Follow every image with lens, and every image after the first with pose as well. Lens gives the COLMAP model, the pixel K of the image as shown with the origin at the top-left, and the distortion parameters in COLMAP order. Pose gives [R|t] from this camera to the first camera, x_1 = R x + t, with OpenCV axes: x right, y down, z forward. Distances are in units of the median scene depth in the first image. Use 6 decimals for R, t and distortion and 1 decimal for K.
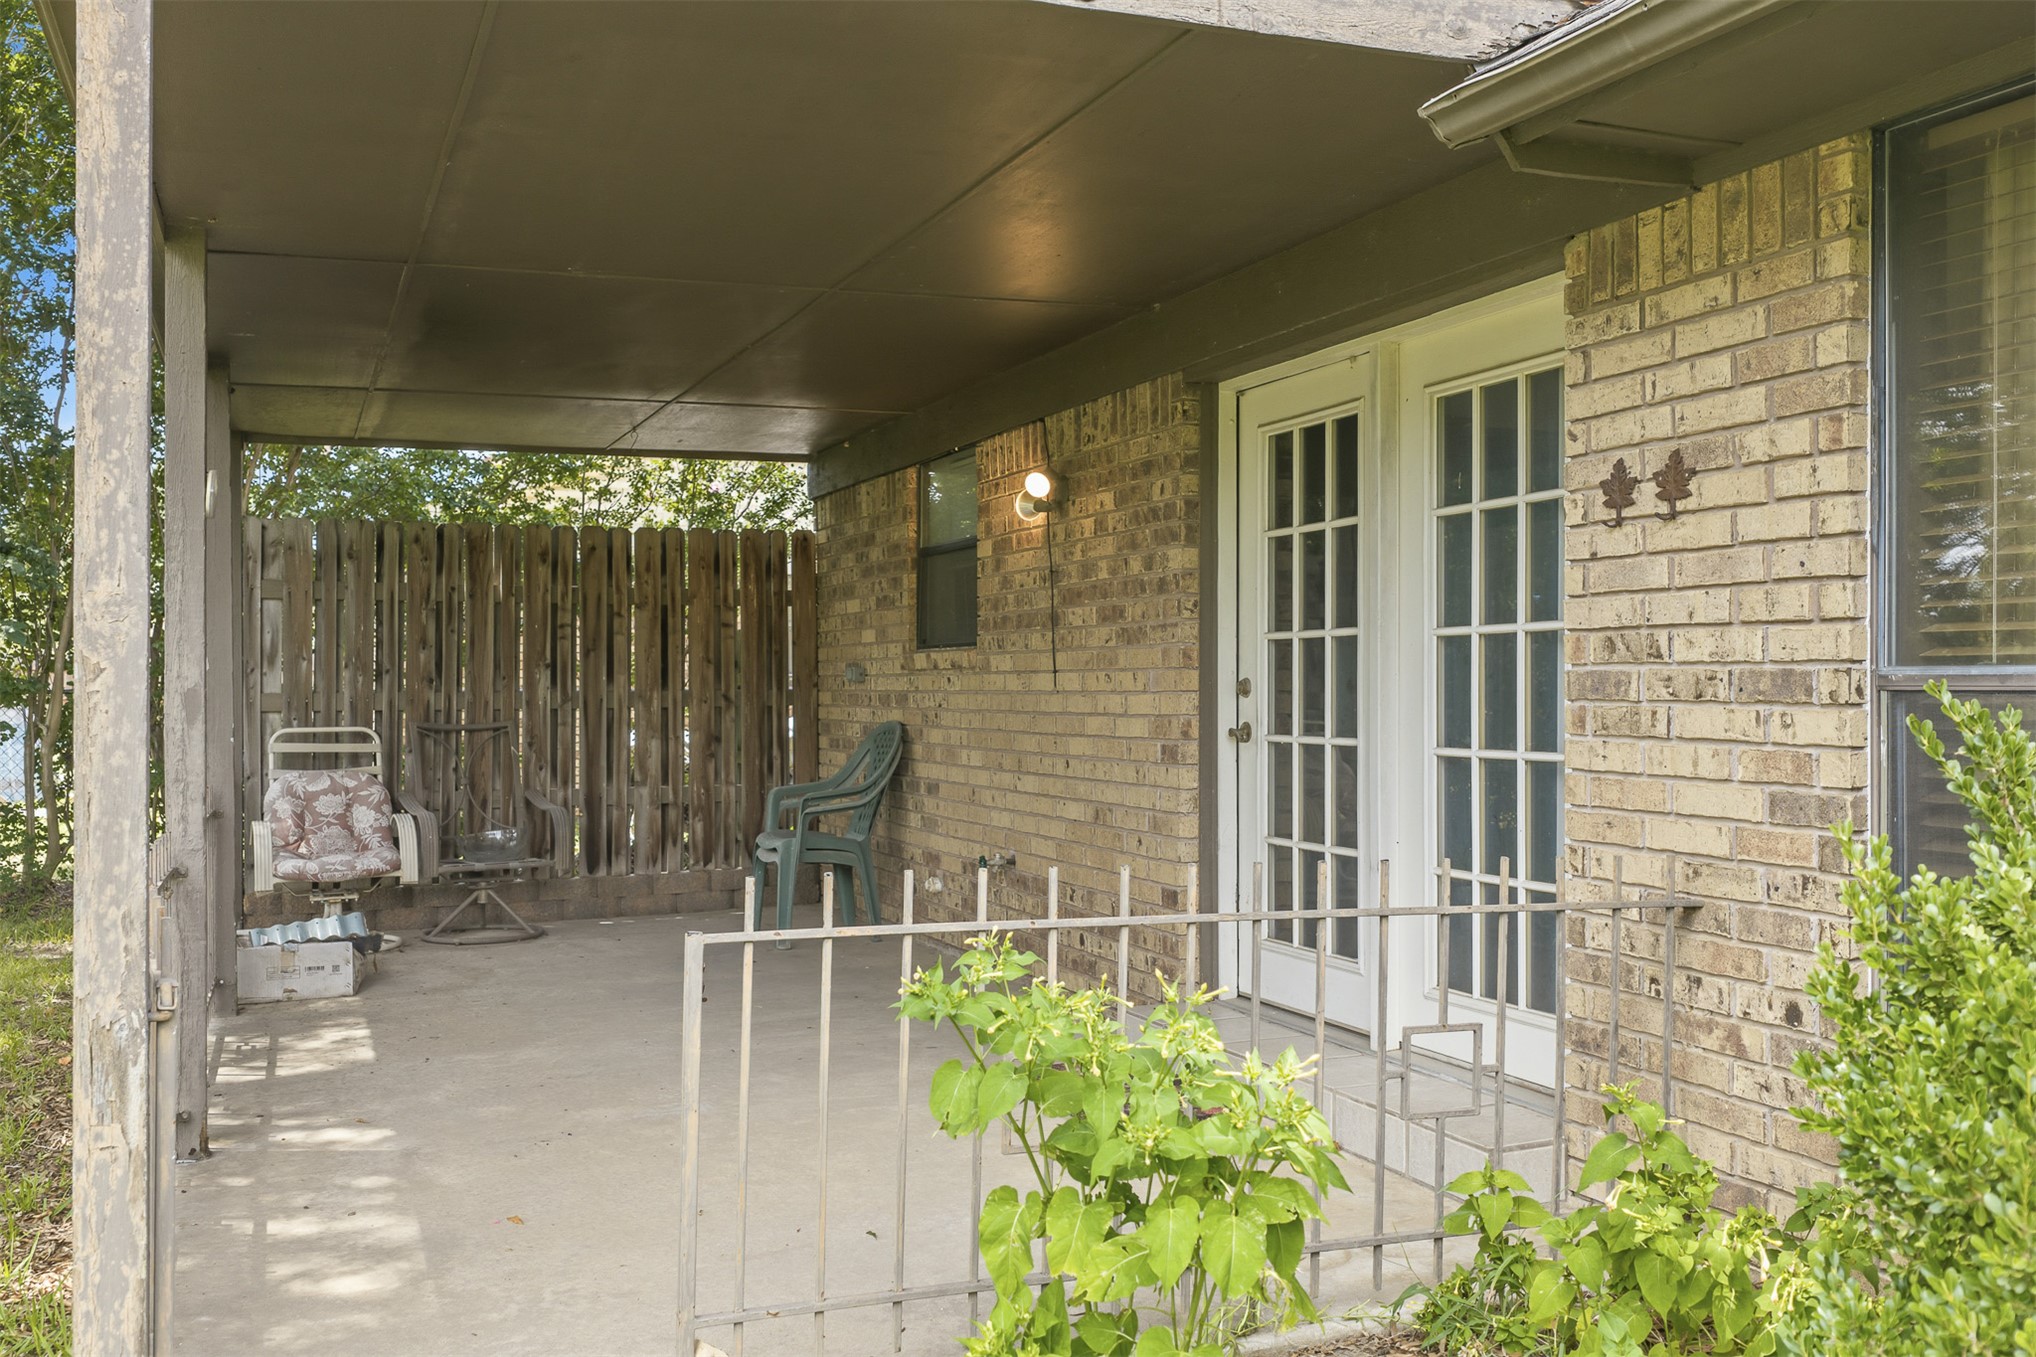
lens RADIAL K [[1753.5, 0, 1018.0], [0, 1753.5, 678.5], [0, 0, 1]] dist [0.000752, -0.002388]
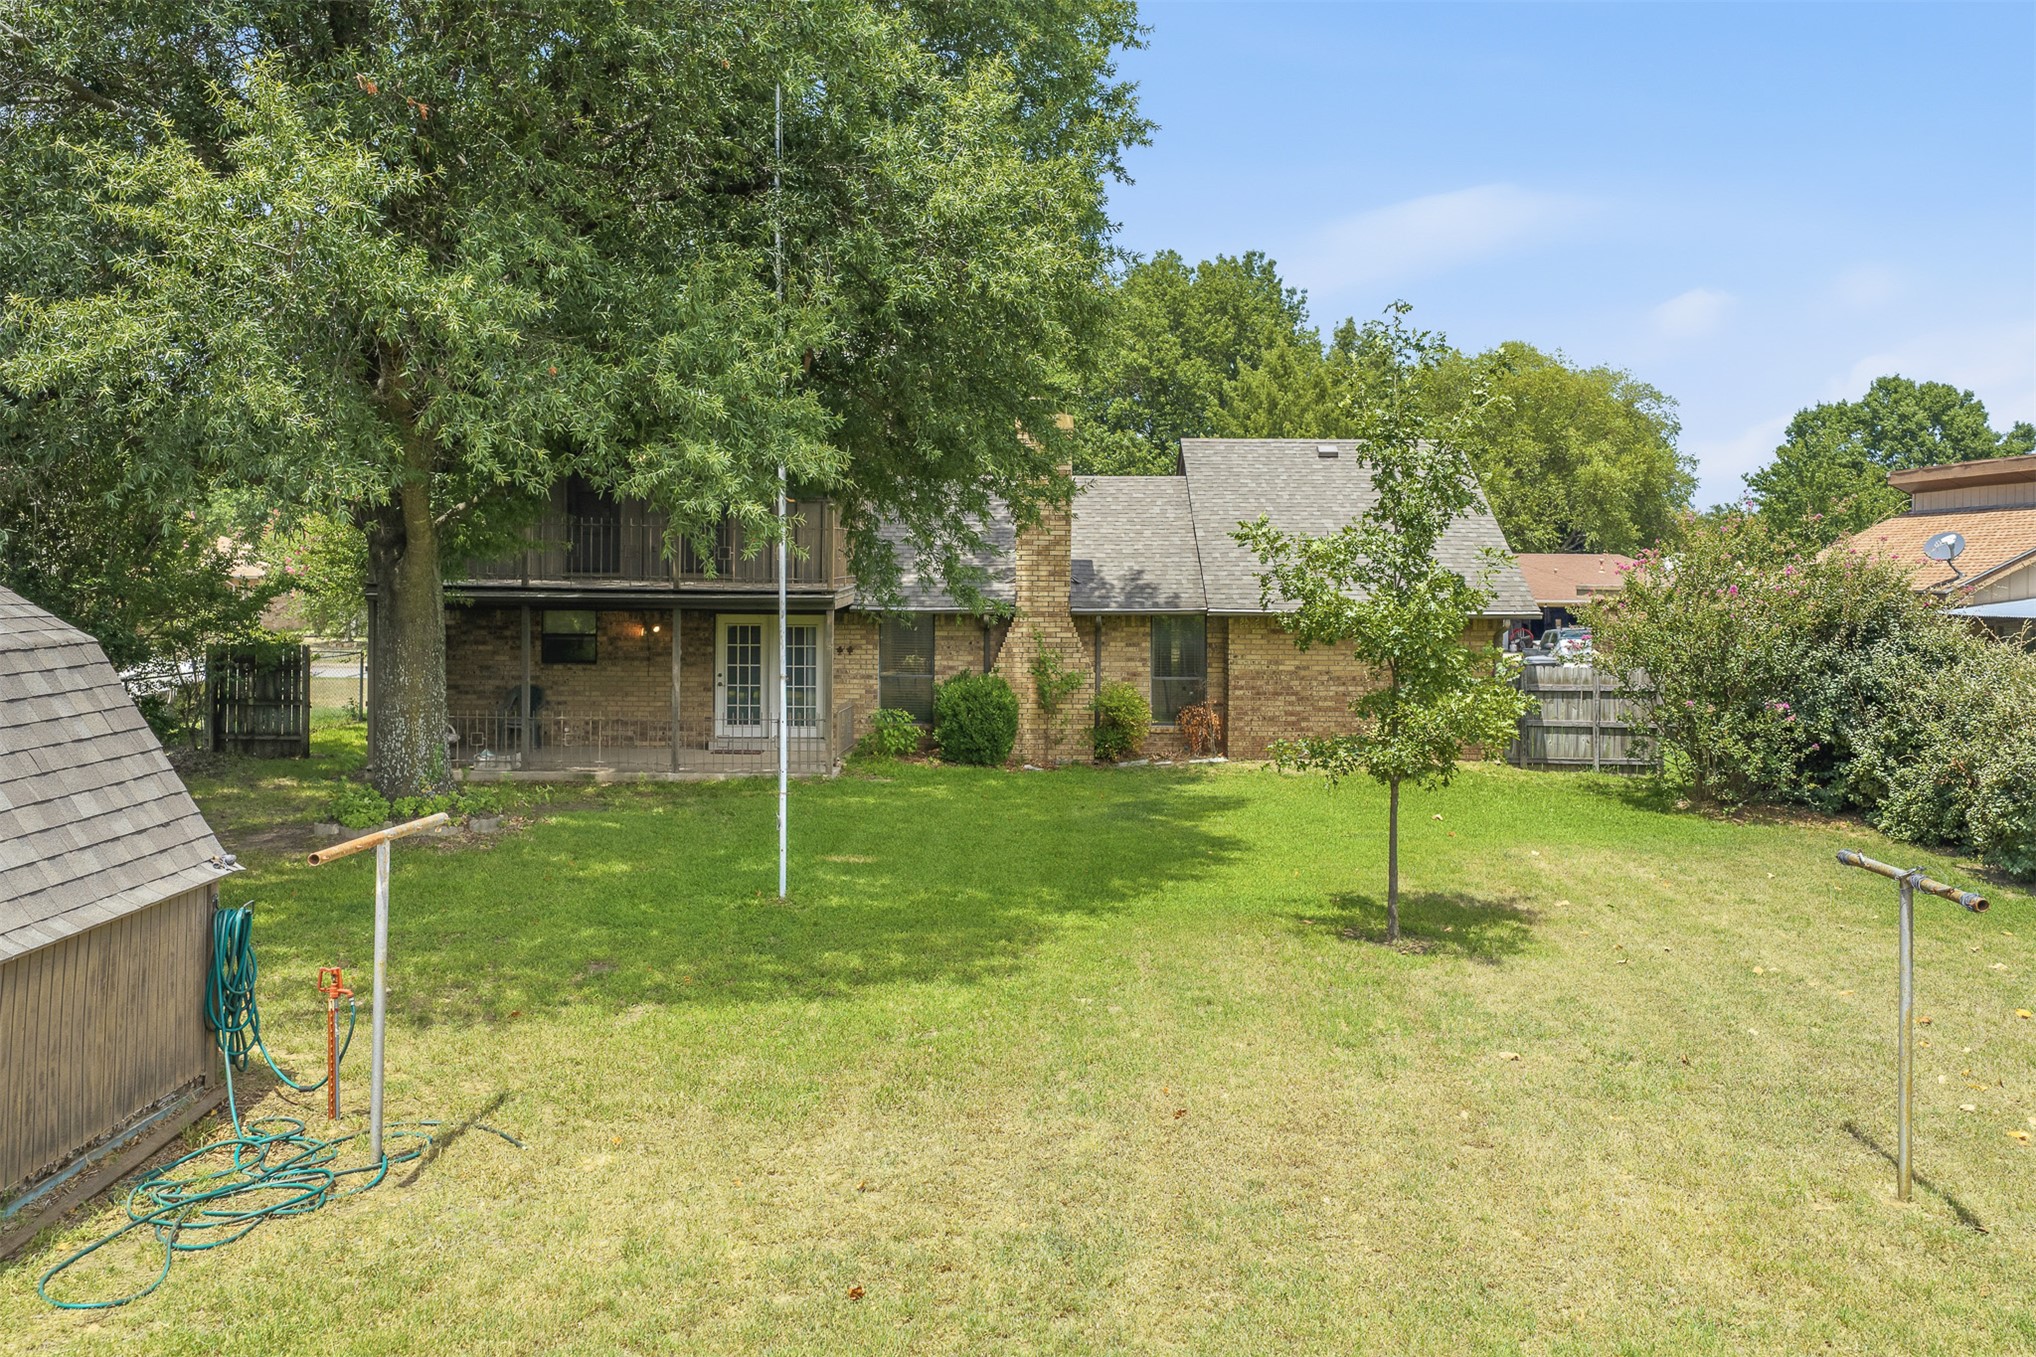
lens RADIAL K [[1753.5, 0, 1018.0], [0, 1753.5, 678.5], [0, 0, 1]] dist [0.000752, -0.002388]
pose [[0.399666, -0.051967, 0.915187, -4.461060], [-0.012069, 0.998007, 0.061940, -0.331541], [-0.916581, -0.035800, 0.398242, -1.911429]]
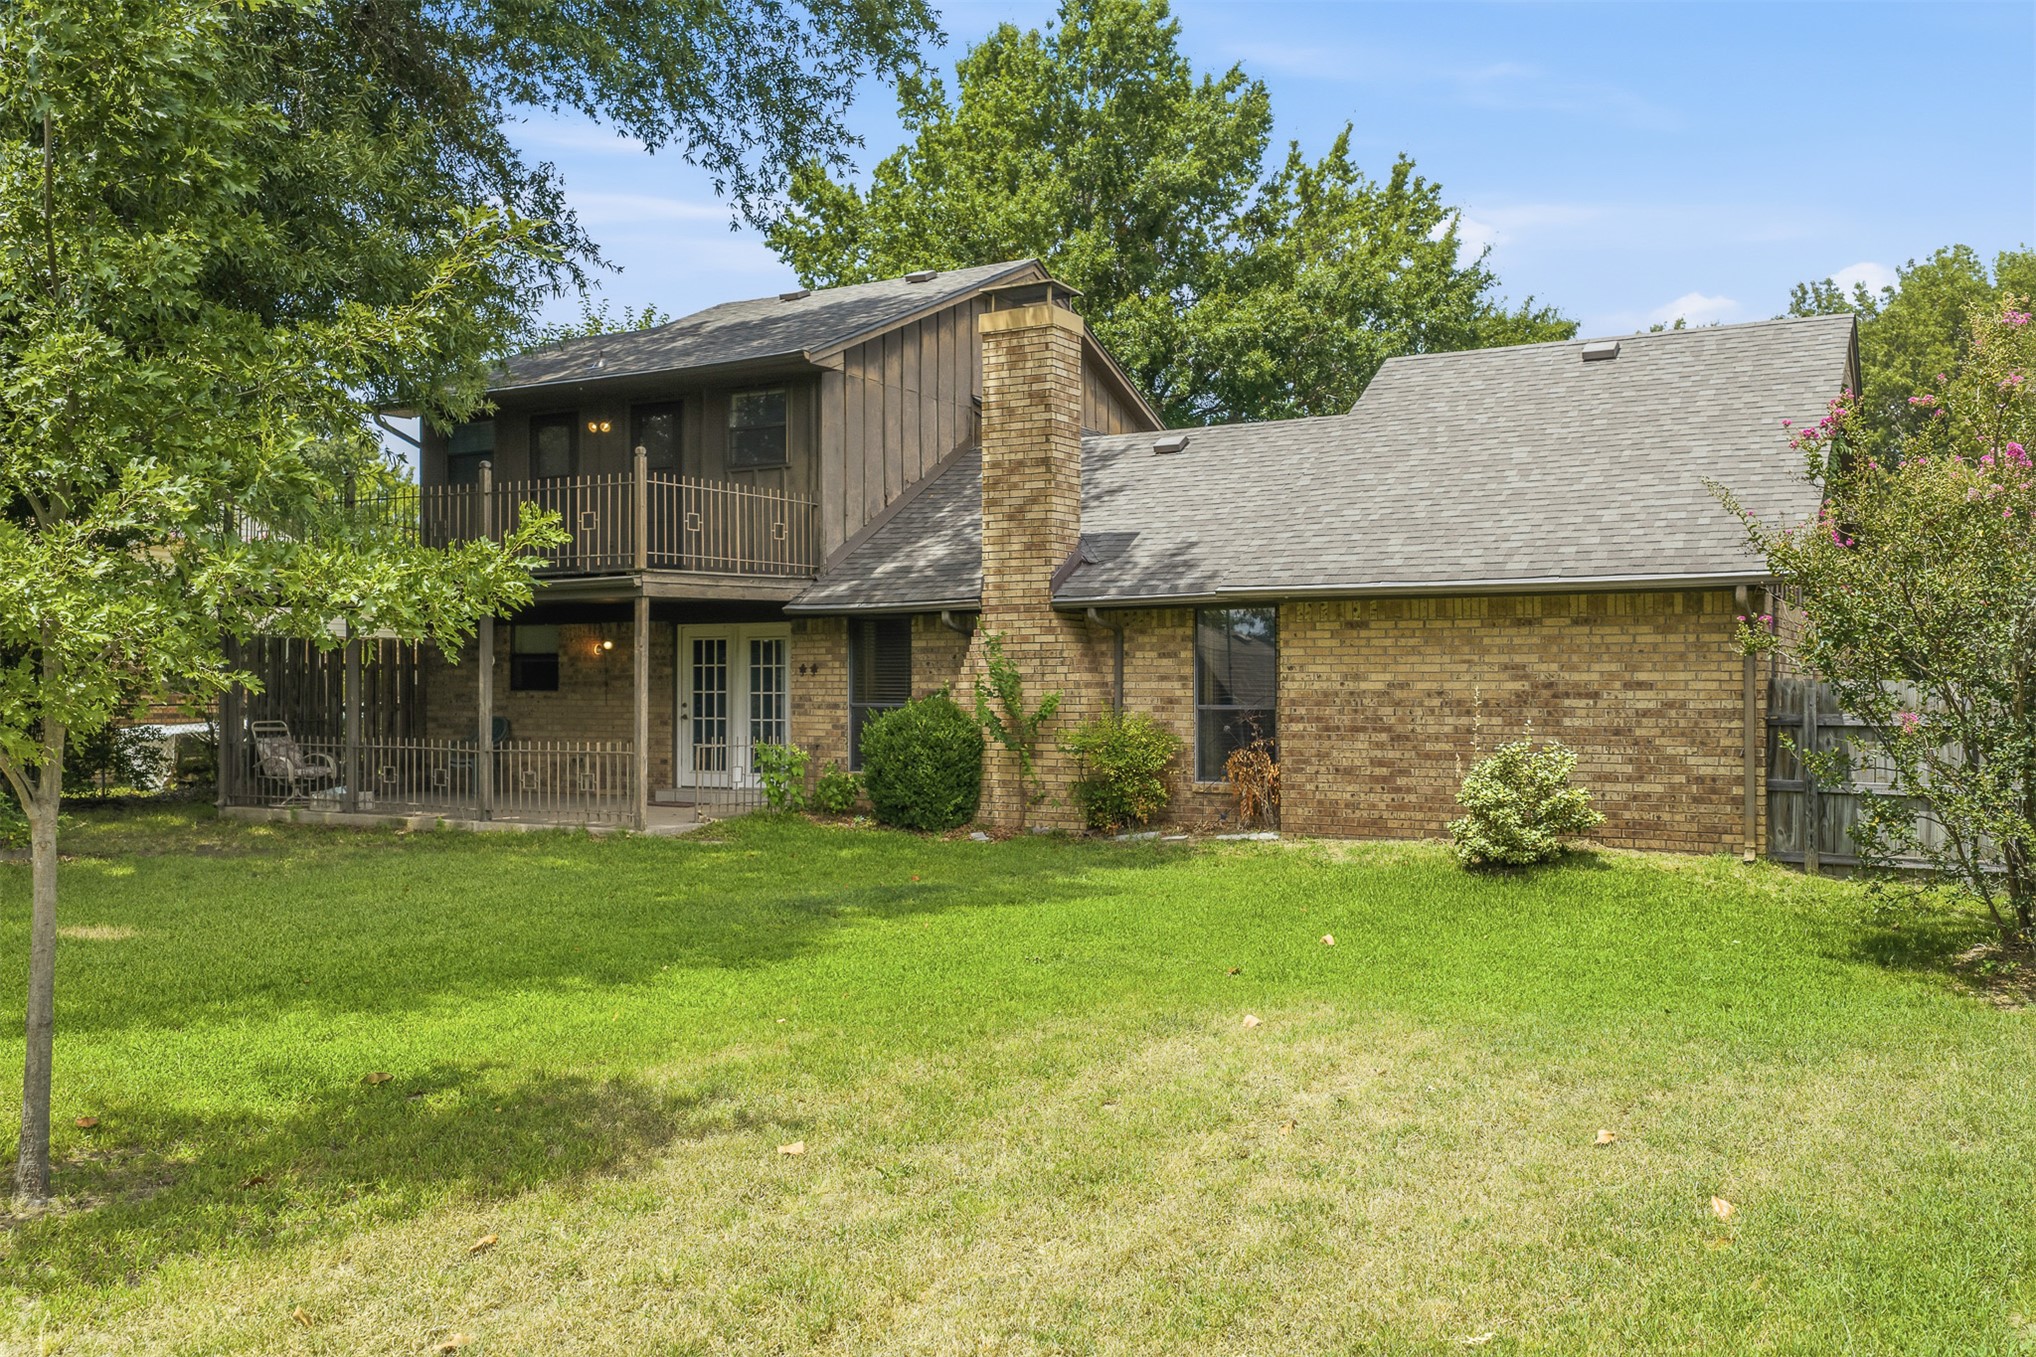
lens RADIAL K [[1753.5, 0, 1018.0], [0, 1753.5, 678.5], [0, 0, 1]] dist [0.000752, -0.002388]
pose [[0.798247, 0.004944, 0.602310, -1.723963], [-0.004192, 0.999988, -0.002652, -0.049568], [-0.602315, -0.000408, 0.798258, -2.680871]]
